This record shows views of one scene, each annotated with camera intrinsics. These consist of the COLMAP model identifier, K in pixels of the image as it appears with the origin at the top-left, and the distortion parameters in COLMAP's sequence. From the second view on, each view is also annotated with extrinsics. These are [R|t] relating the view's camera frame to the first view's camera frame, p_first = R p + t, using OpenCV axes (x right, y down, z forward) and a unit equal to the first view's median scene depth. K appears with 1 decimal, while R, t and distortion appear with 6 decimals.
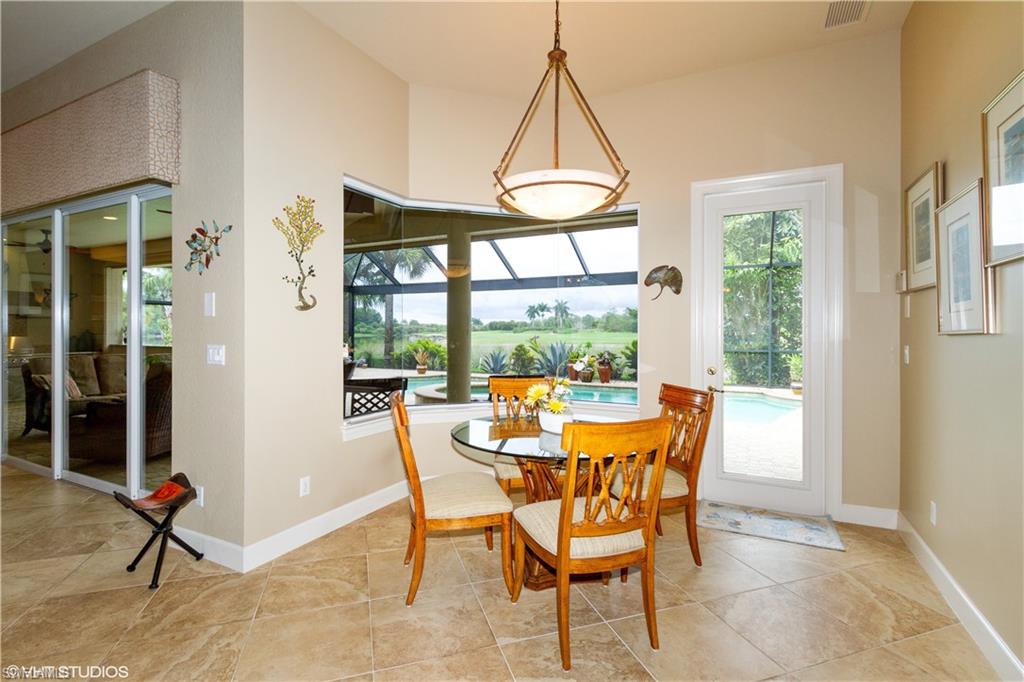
lens RADIAL K [[476.6, 0, 512.5], [0, 476.6, 328.2], [0, 0, 1]] dist [0.000111, -0.000047]
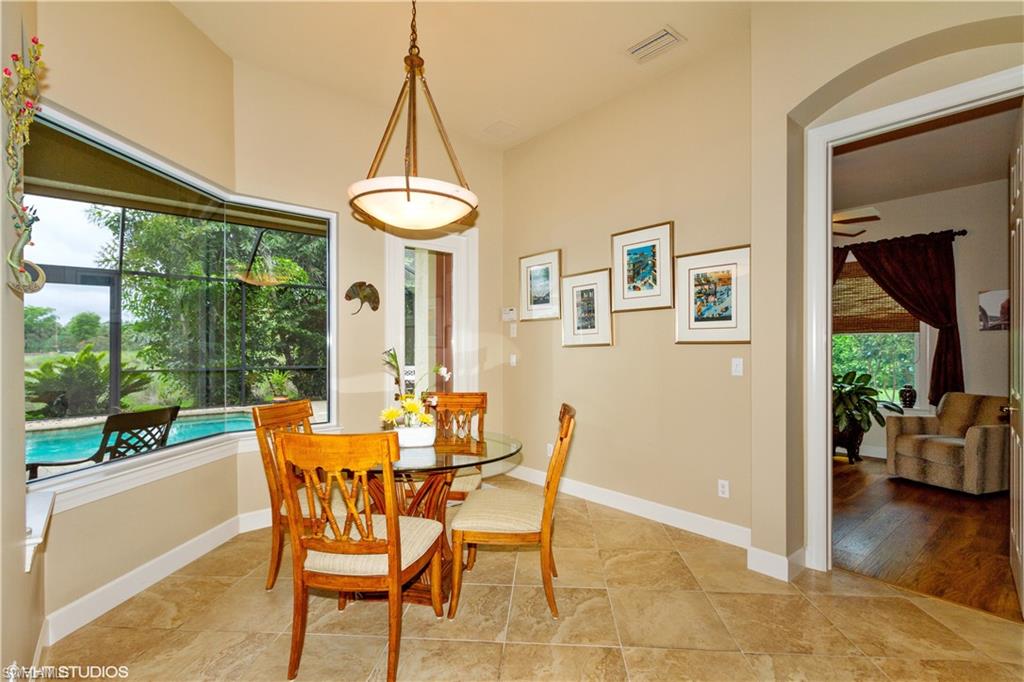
lens RADIAL K [[483.6, 0, 513.4], [0, 483.6, 347.2], [0, 0, 1]] dist [-0.001947, -0.000410]
pose [[0.379071, 0.001341, 0.925367, -0.101694], [-0.001827, 0.999998, -0.000701, 0.001851], [-0.925366, -0.001425, 0.379073, 0.059526]]
